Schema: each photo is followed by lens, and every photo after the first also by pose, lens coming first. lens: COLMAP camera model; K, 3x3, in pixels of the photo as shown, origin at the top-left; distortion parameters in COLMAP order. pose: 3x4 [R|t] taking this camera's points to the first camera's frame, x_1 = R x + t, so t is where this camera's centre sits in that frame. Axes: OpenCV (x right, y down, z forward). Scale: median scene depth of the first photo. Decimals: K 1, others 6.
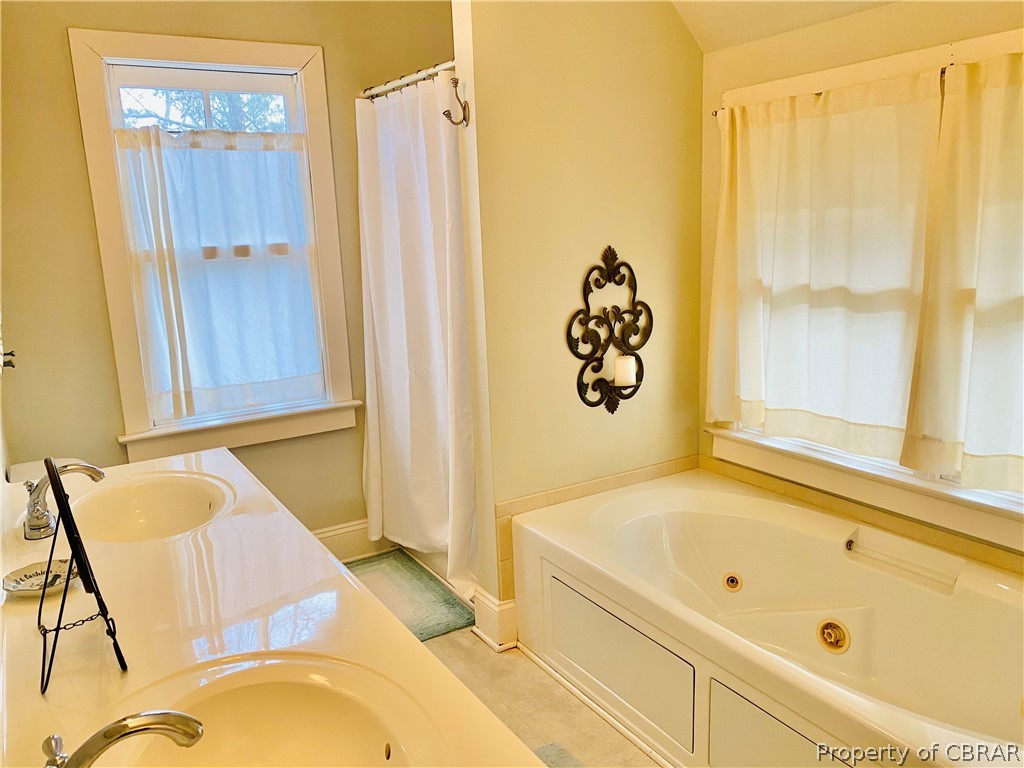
lens RADIAL K [[783.3, 0, 511.8], [0, 783.3, 384.7], [0, 0, 1]] dist [0.022076, -0.020330]
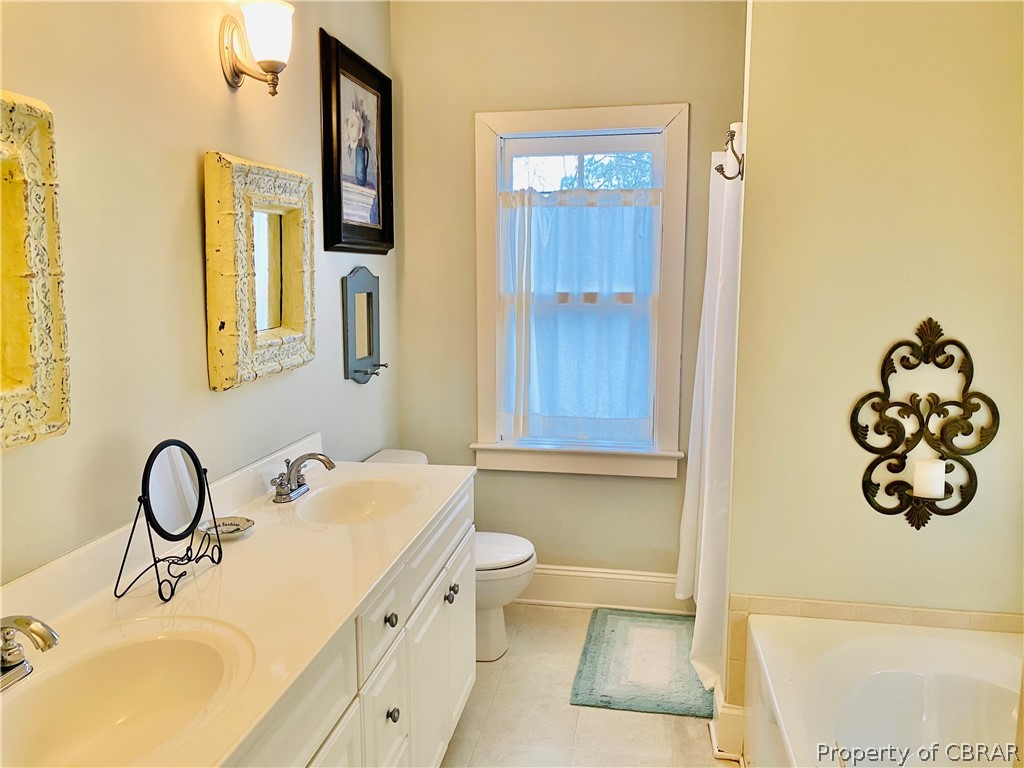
lens RADIAL K [[783.3, 0, 507.0], [0, 783.3, 381.1], [0, 0, 1]] dist [0.022076, -0.020330]
pose [[0.735290, 0.128246, -0.665508, 0.337304], [-0.161285, 0.986835, 0.011970, -0.053196], [0.658282, 0.098536, 0.746295, 0.129008]]
